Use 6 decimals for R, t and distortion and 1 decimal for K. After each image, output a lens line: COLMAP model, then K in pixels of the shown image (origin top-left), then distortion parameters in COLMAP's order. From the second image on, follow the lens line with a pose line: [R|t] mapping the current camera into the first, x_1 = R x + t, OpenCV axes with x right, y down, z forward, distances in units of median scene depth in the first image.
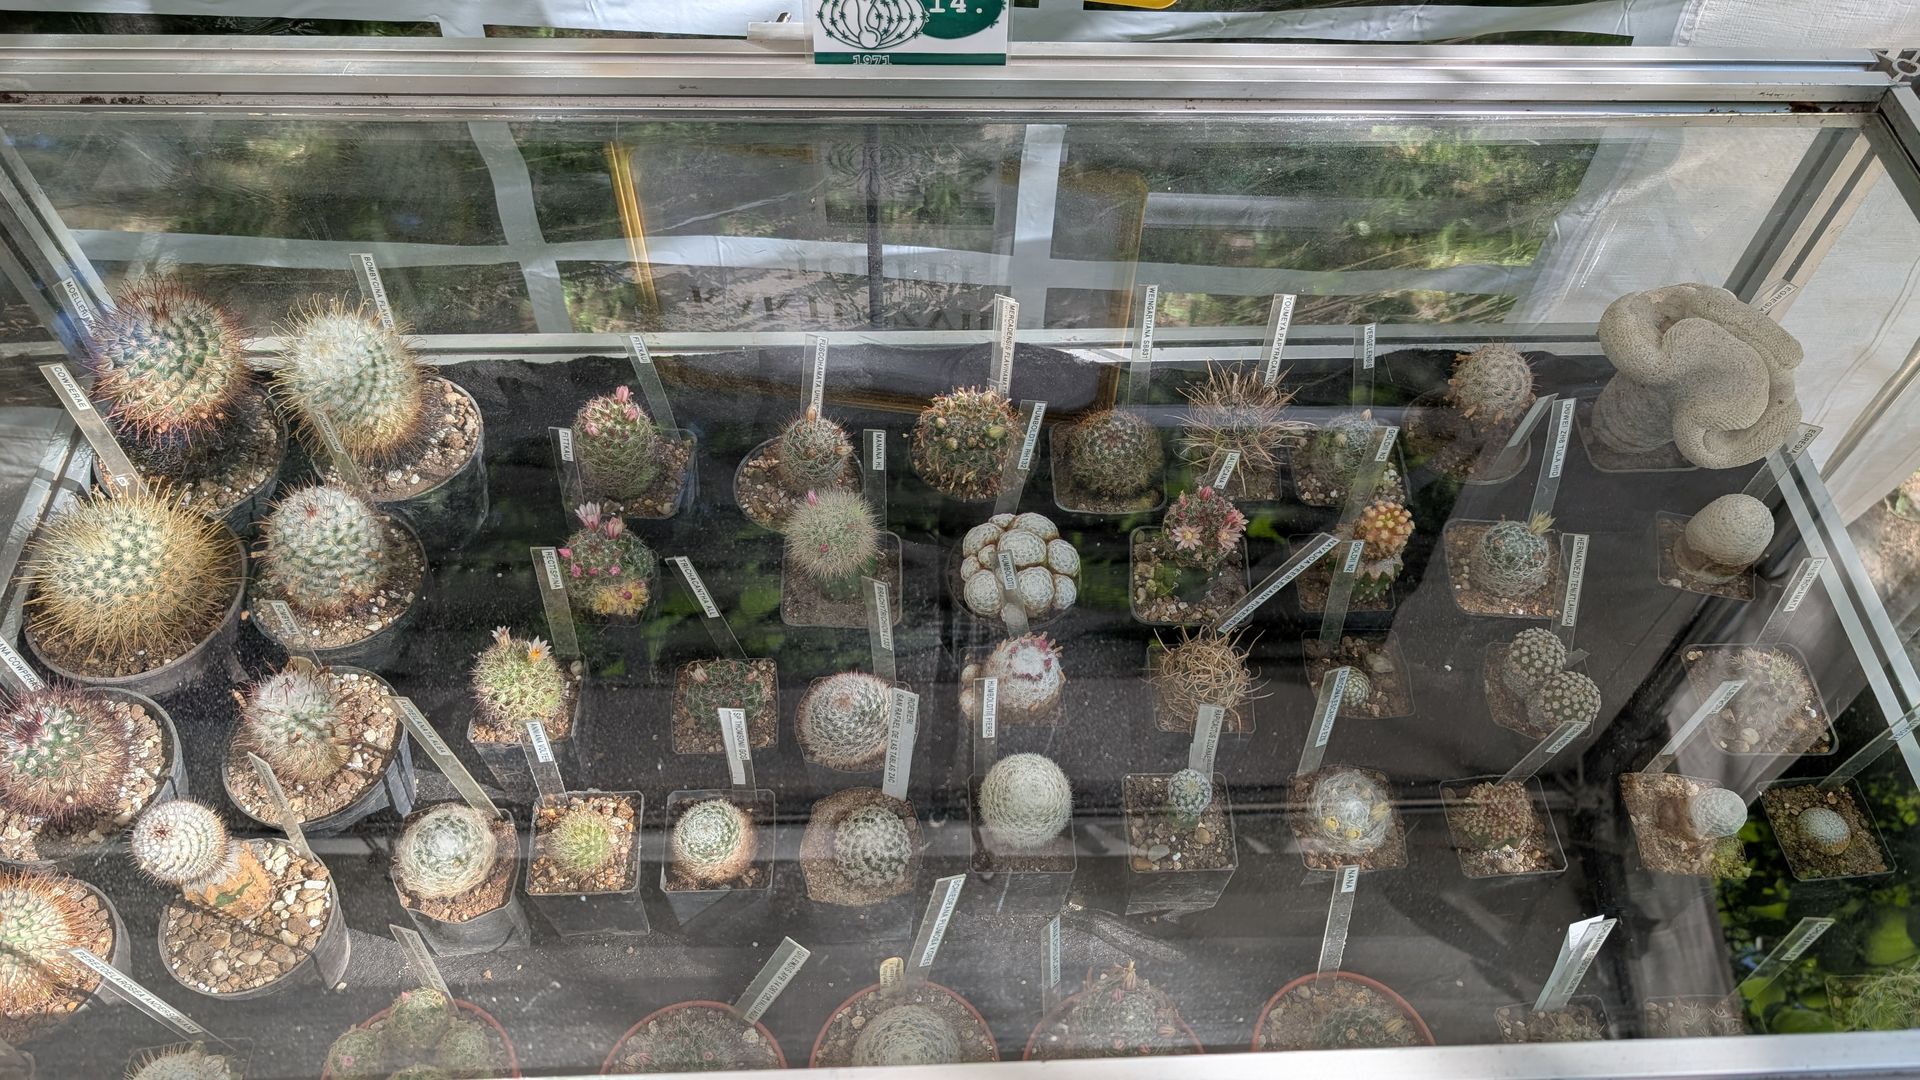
lens RADIAL K [[1415.5, 0, 974.0], [0, 1415.5, 537.2], [0, 0, 1]] dist [-0.028284, 0.023507]
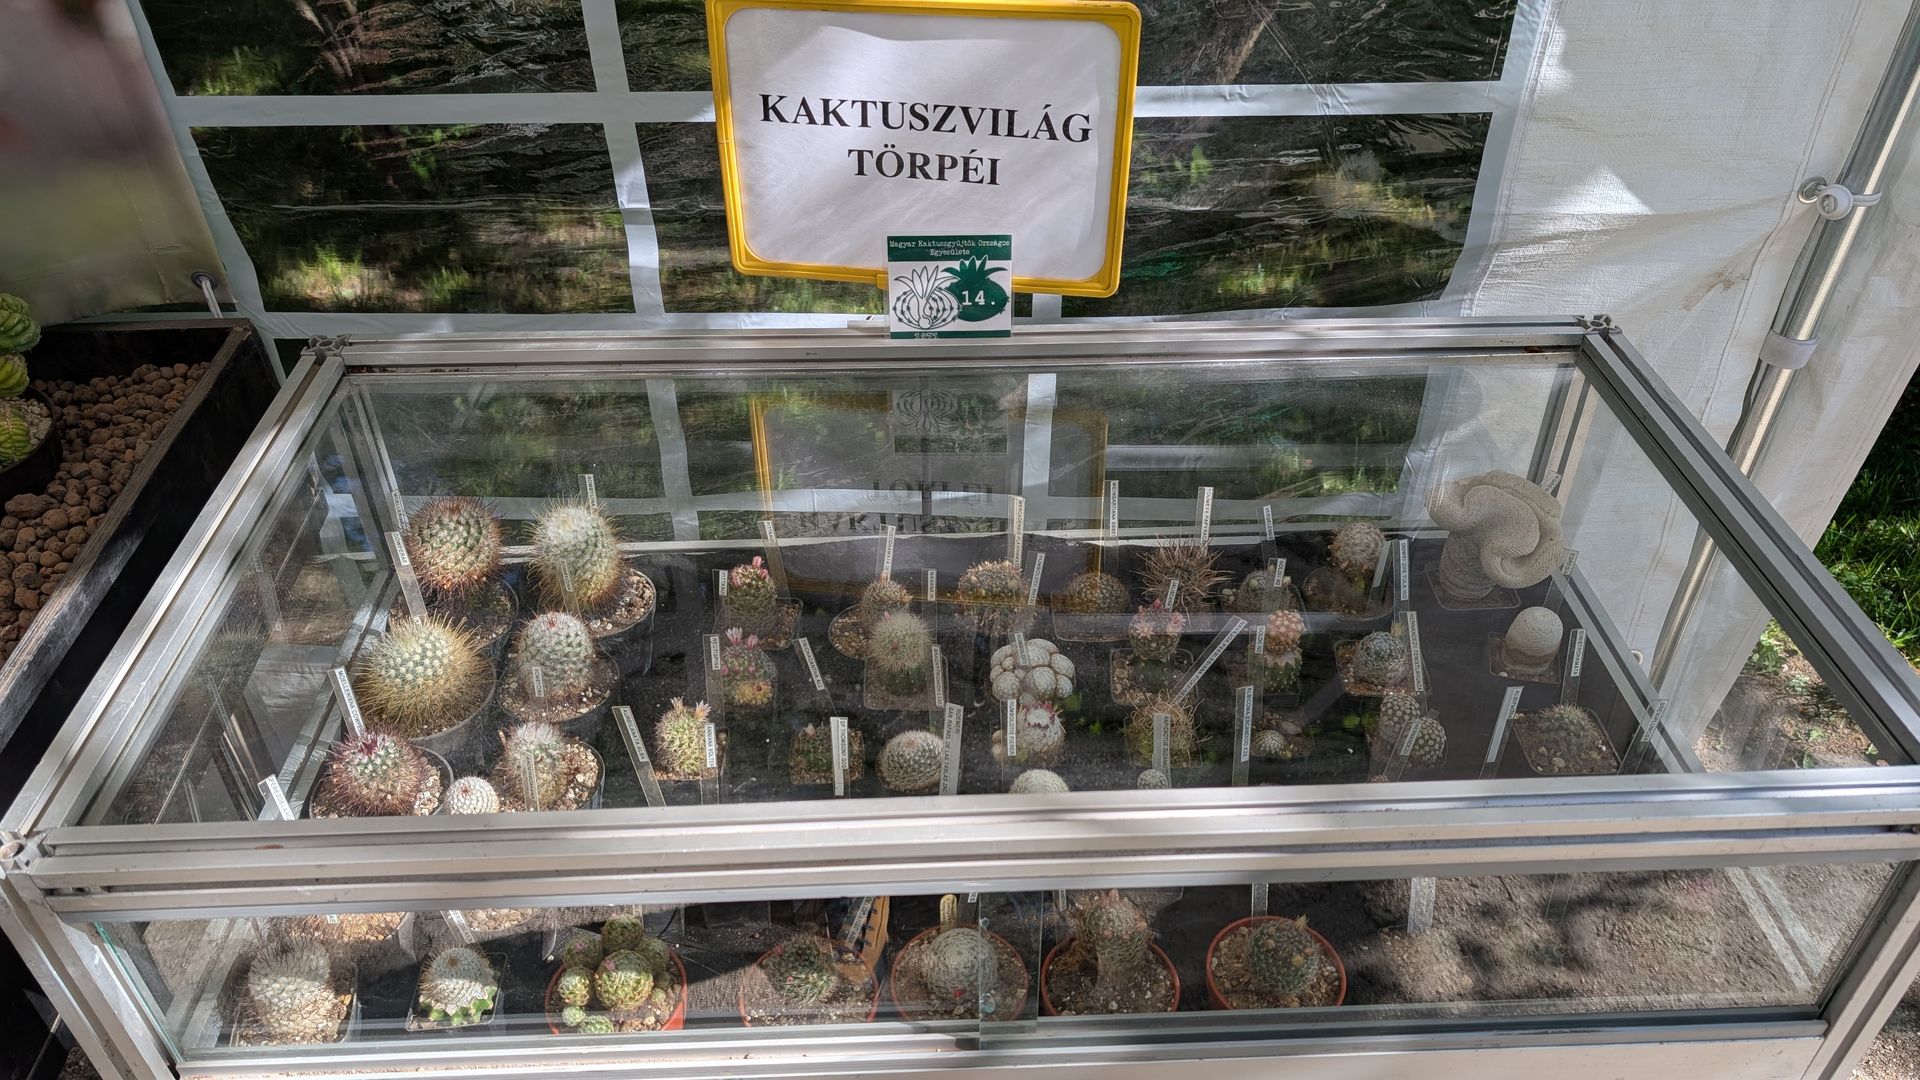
lens RADIAL K [[1415.5, 0, 953.0], [0, 1415.5, 545.2], [0, 0, 1]] dist [-0.028284, 0.023507]
pose [[0.999228, -0.026113, -0.029353, -0.001776], [0.015852, 0.951600, -0.306930, 0.350577], [0.035948, 0.306228, 0.951279, -0.410277]]
